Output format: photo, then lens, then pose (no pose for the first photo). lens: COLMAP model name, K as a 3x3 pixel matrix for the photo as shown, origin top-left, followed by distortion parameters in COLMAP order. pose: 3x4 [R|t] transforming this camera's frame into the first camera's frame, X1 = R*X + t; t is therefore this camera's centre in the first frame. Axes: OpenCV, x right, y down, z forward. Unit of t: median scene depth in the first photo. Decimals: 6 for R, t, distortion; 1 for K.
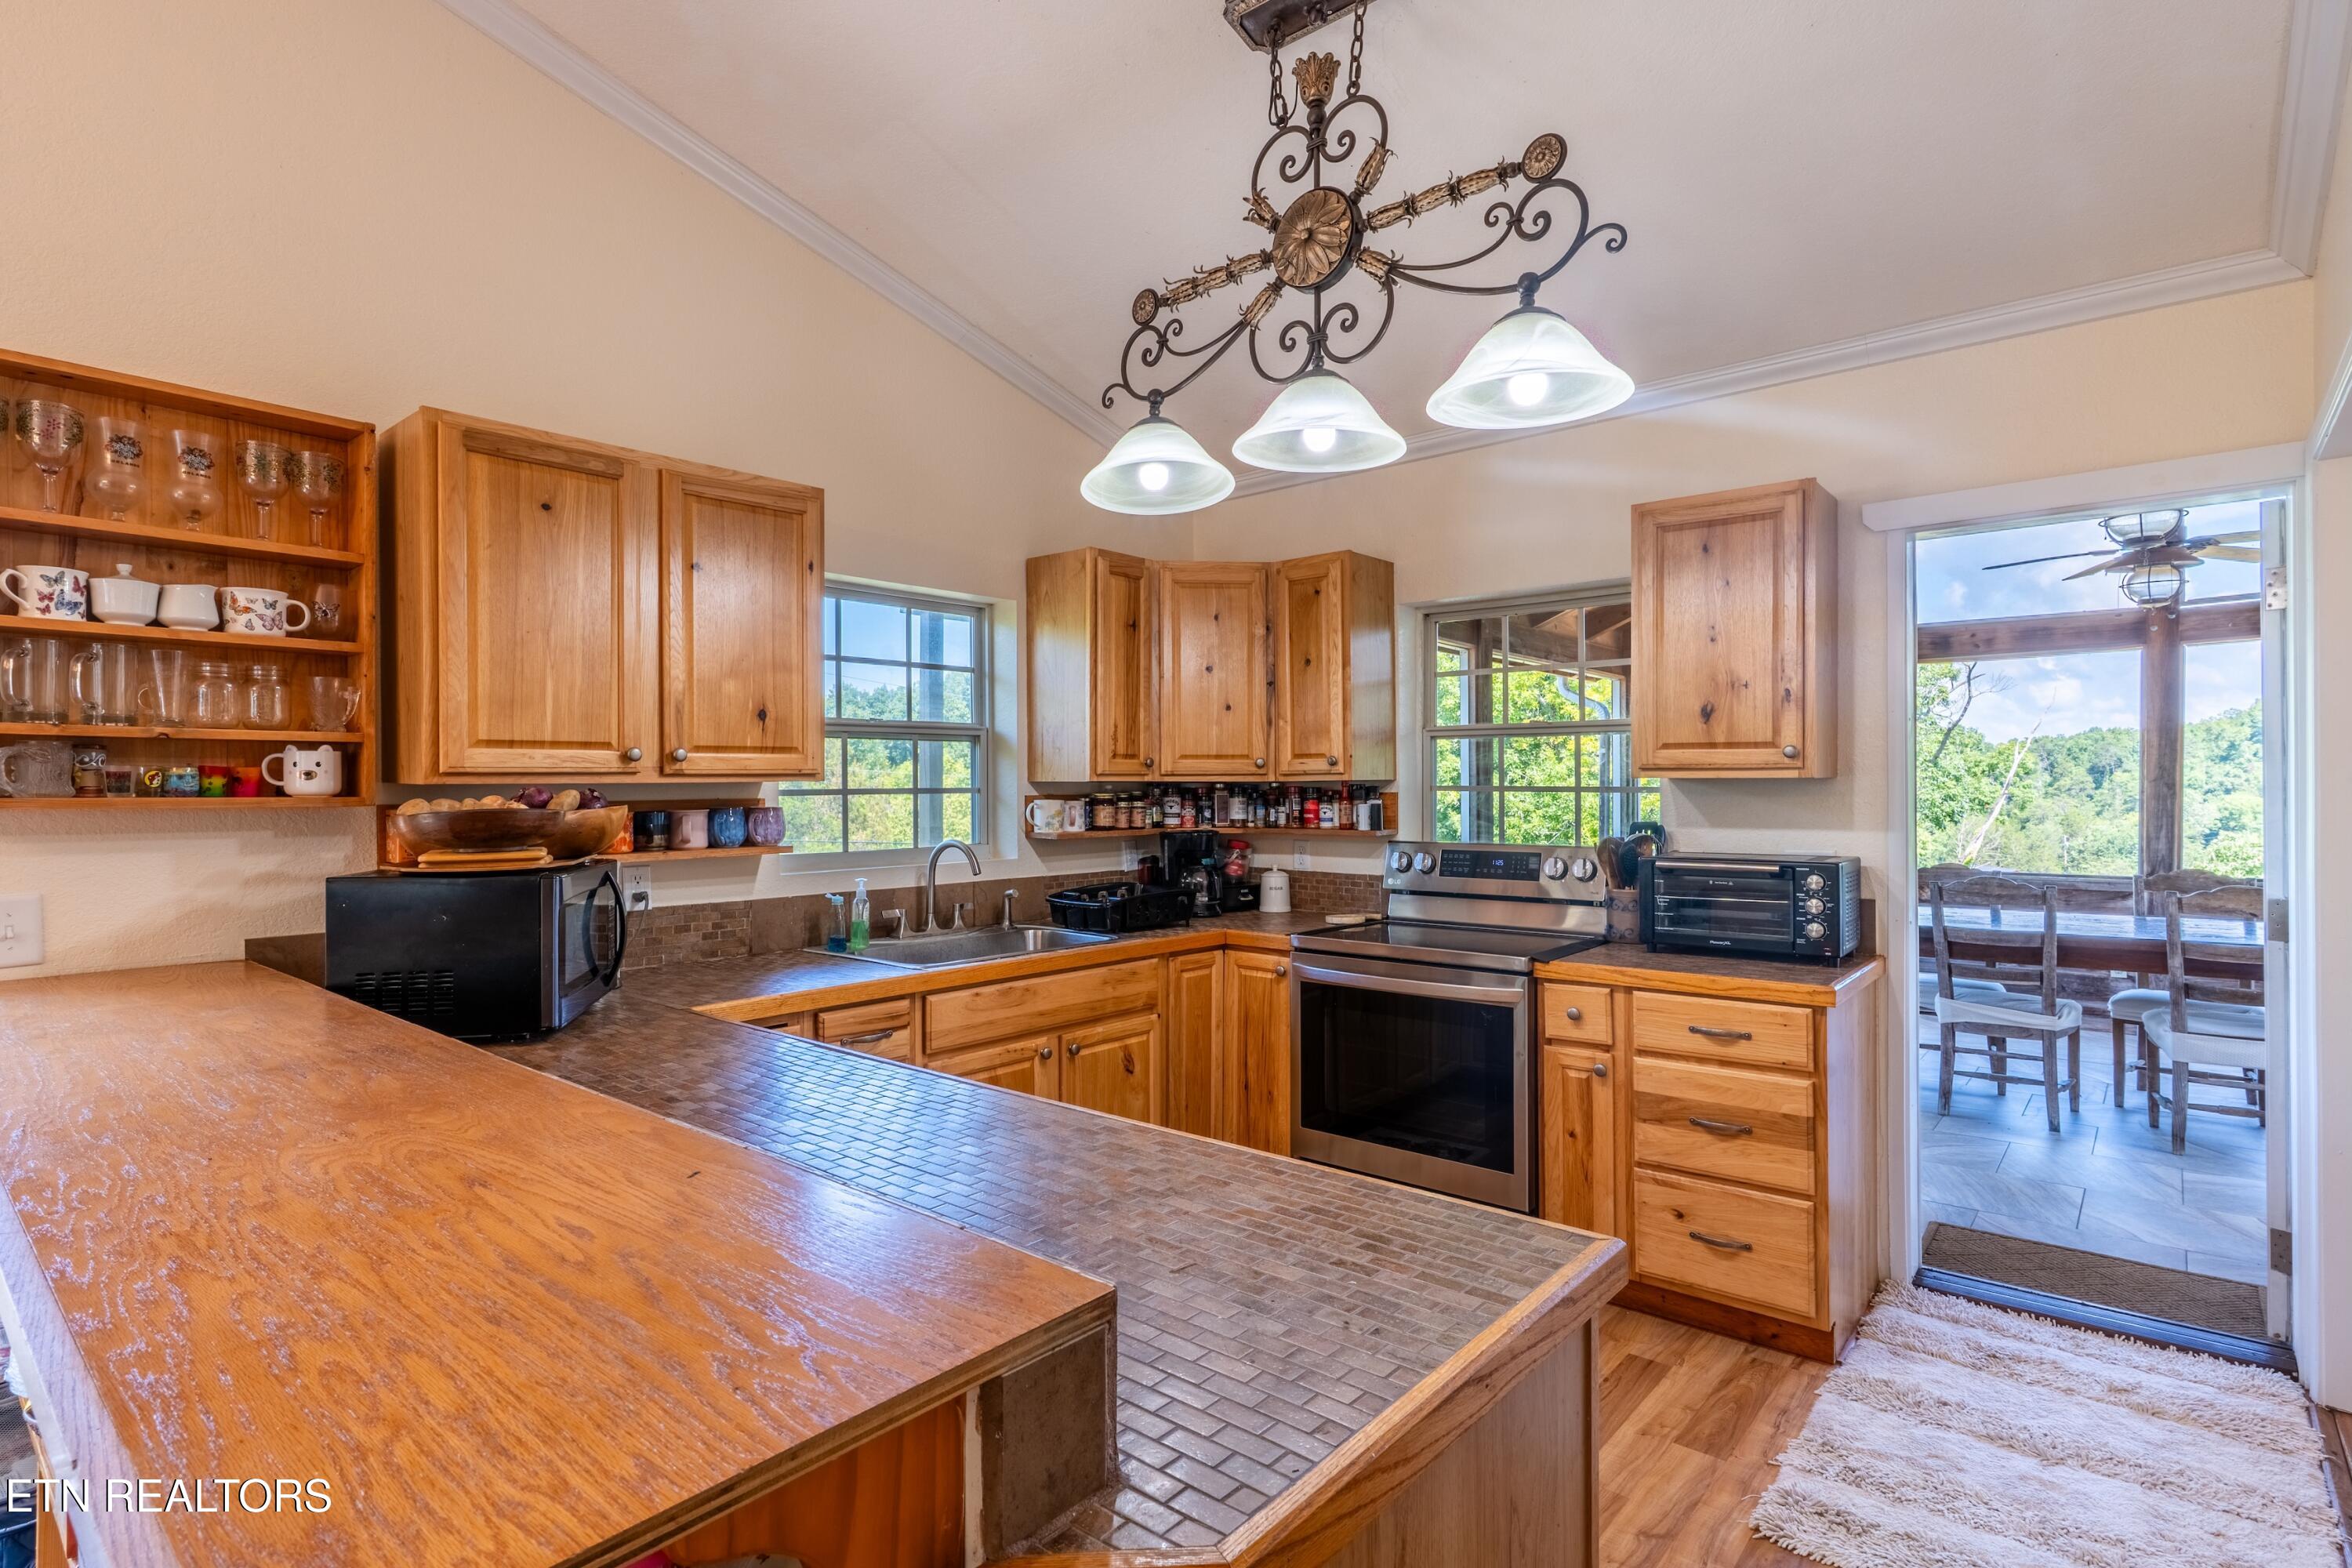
lens RADIAL K [[1151.9, 0, 1176.0], [0, 1151.9, 784.0], [0, 0, 1]] dist [-0.002265, 0.000501]
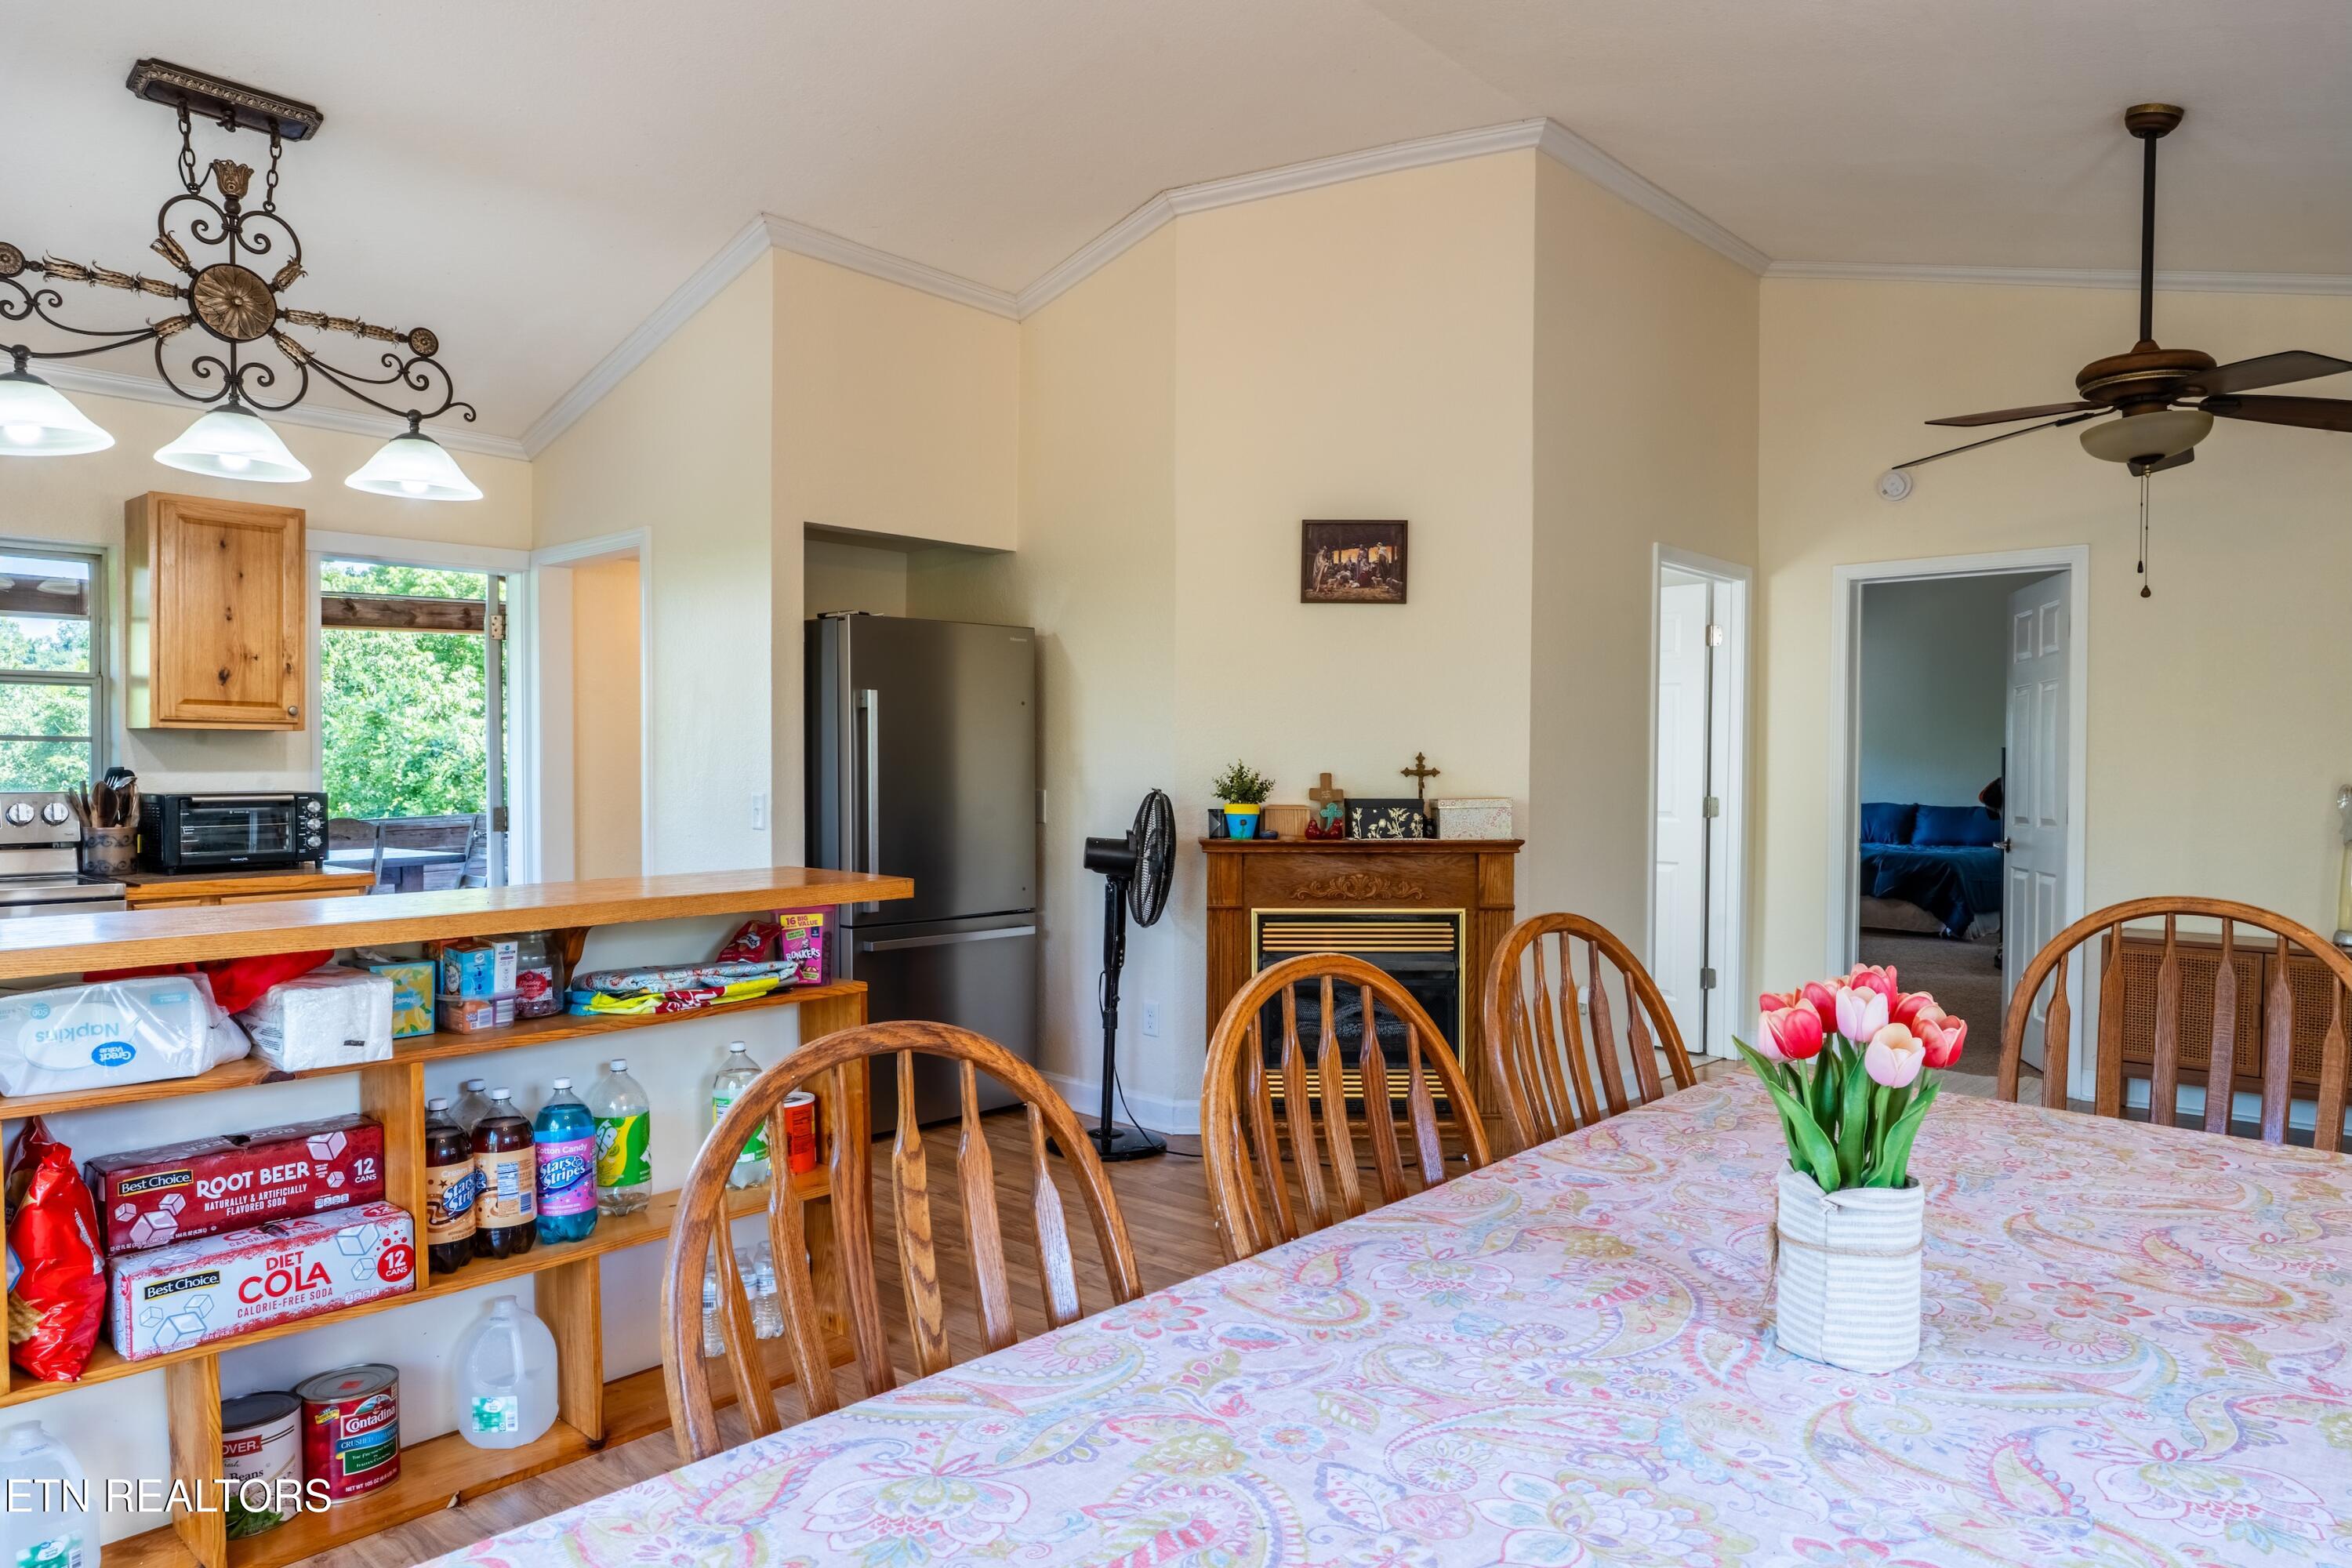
lens RADIAL K [[1486.1, 0, 1174.6], [0, 1486.1, 792.0], [0, 0, 1]] dist [-0.003638, 0.003056]
pose [[0.031299, -0.016914, 0.999367, -1.117753], [-0.004480, 0.999844, 0.017063, 0.031057], [-0.999500, -0.005011, 0.031218, -0.079828]]
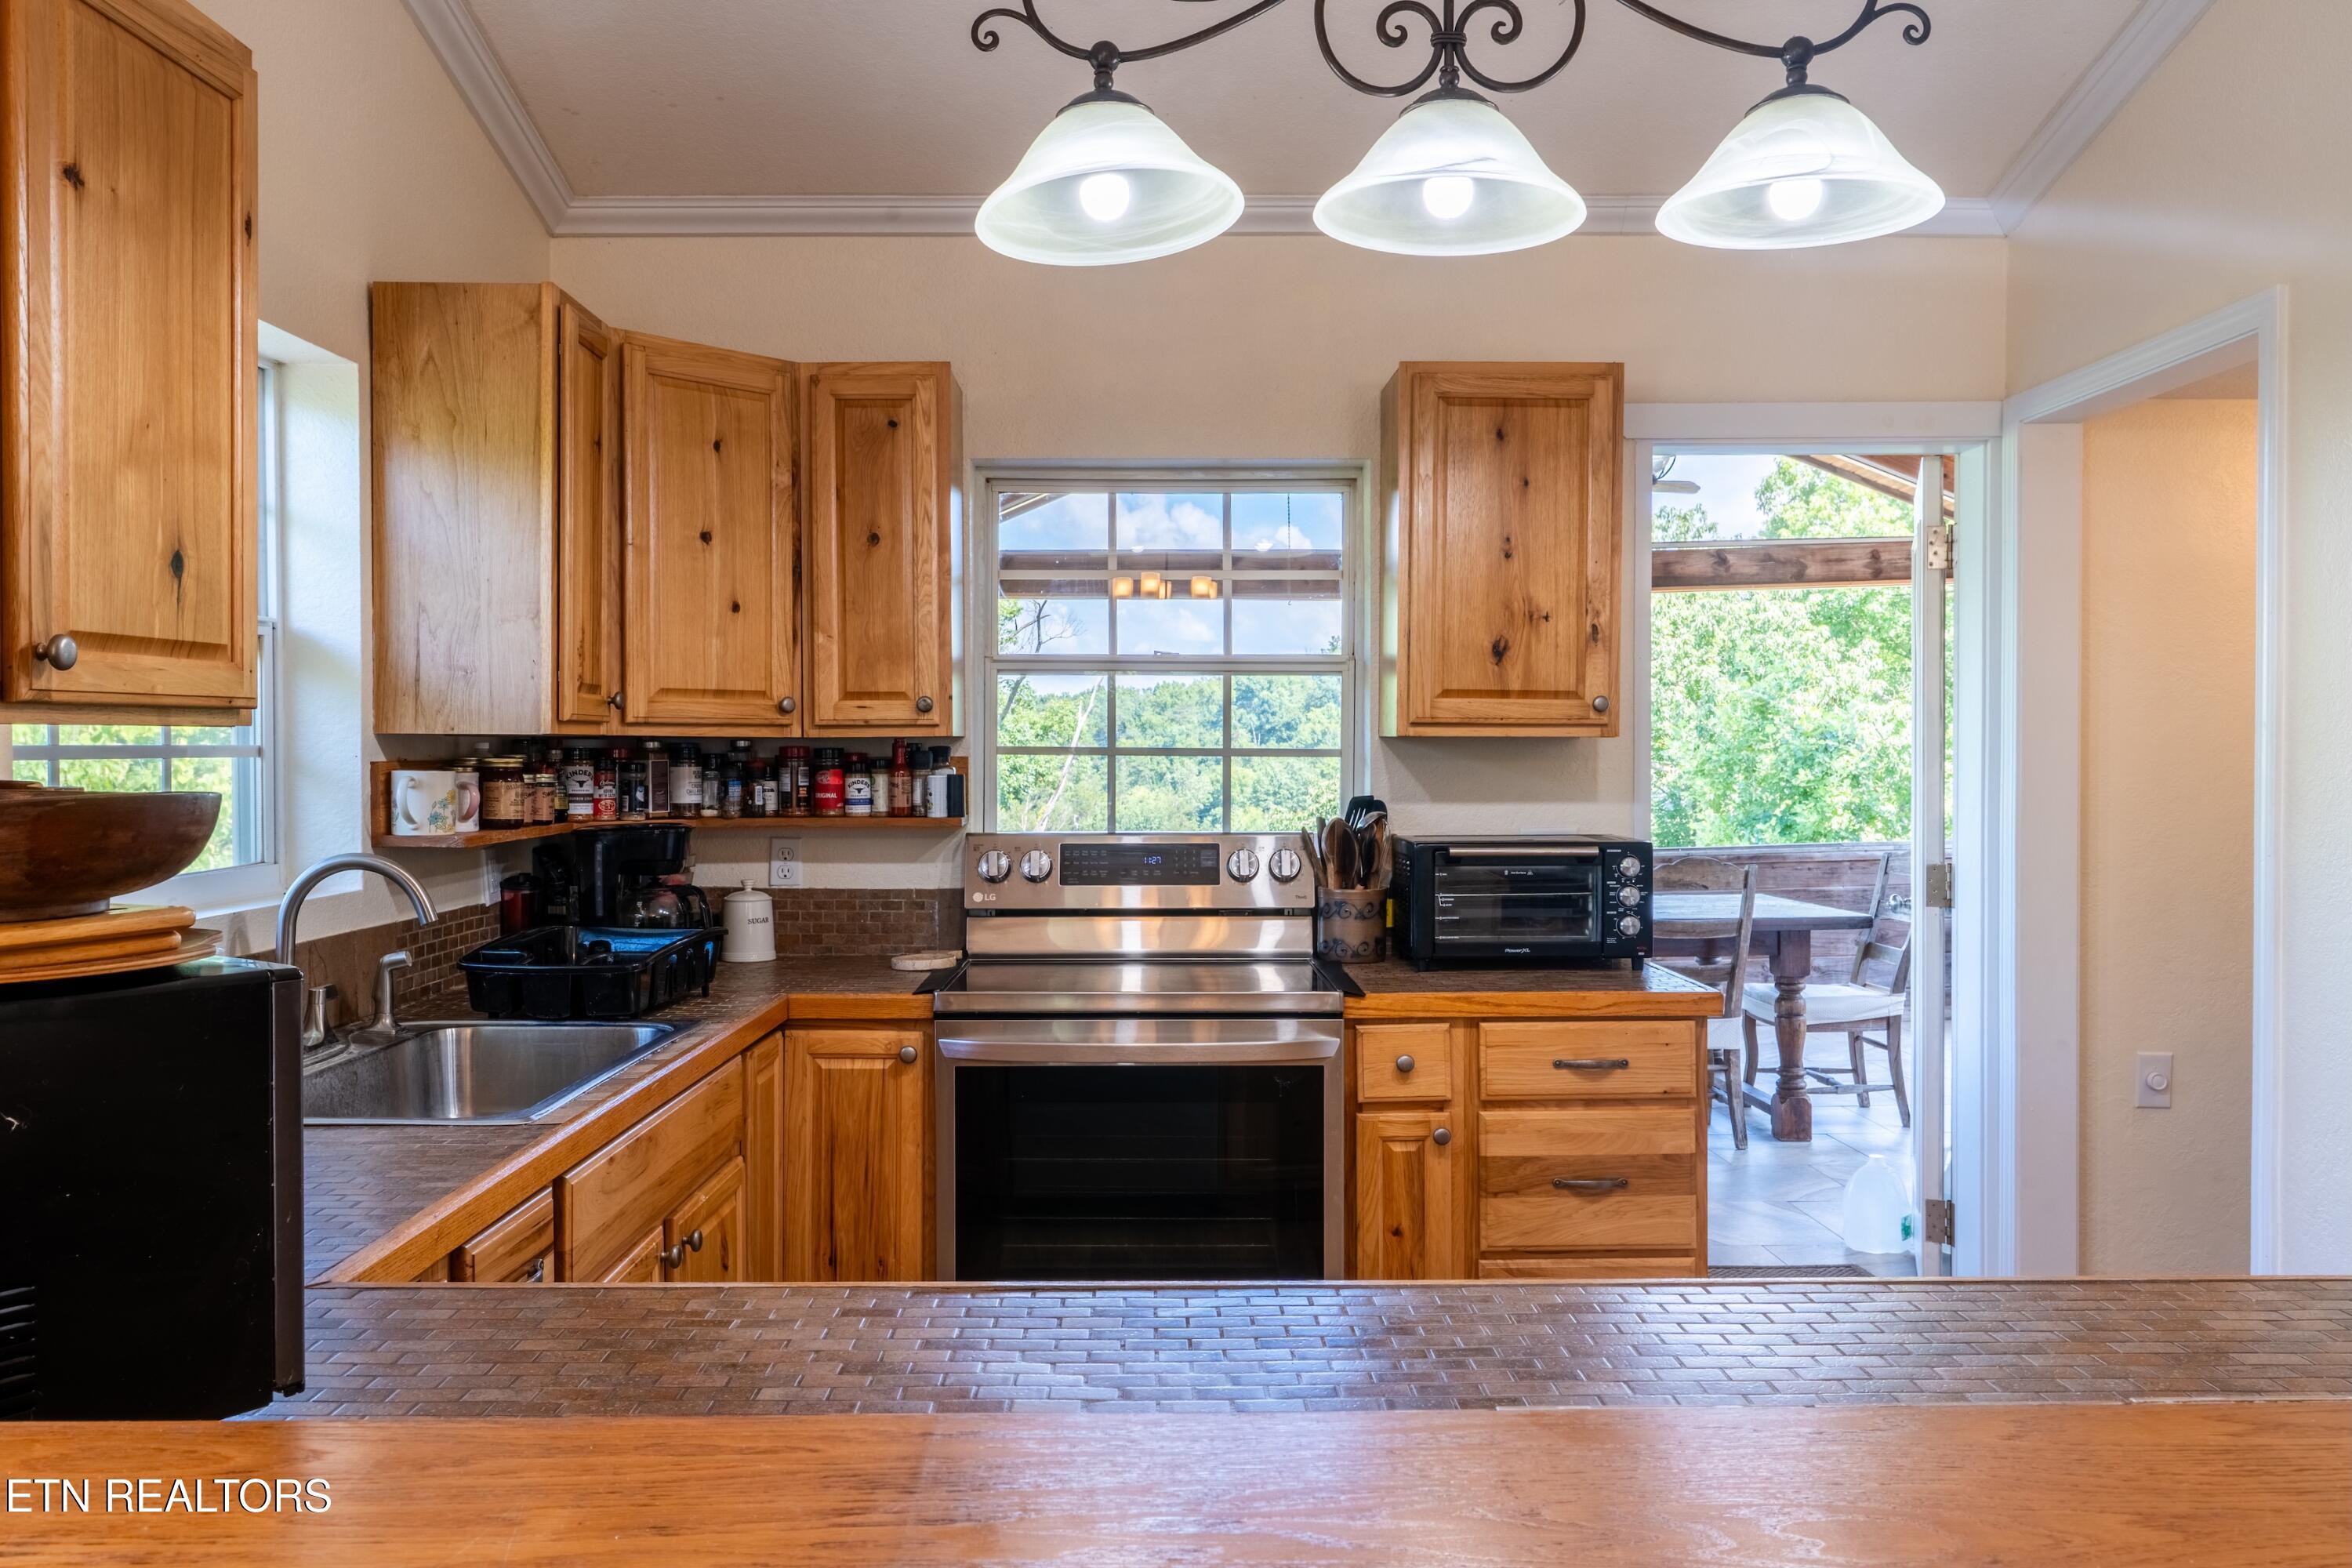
lens RADIAL K [[1748.2, 0, 1151.1], [0, 1748.2, 778.2], [0, 0, 1]] dist [0.006446, 0.004798]
pose [[0.759633, -0.006800, 0.650316, -0.468640], [-0.003352, 0.999891, 0.014370, 0.006568], [-0.650343, -0.013095, 0.759528, 0.270080]]
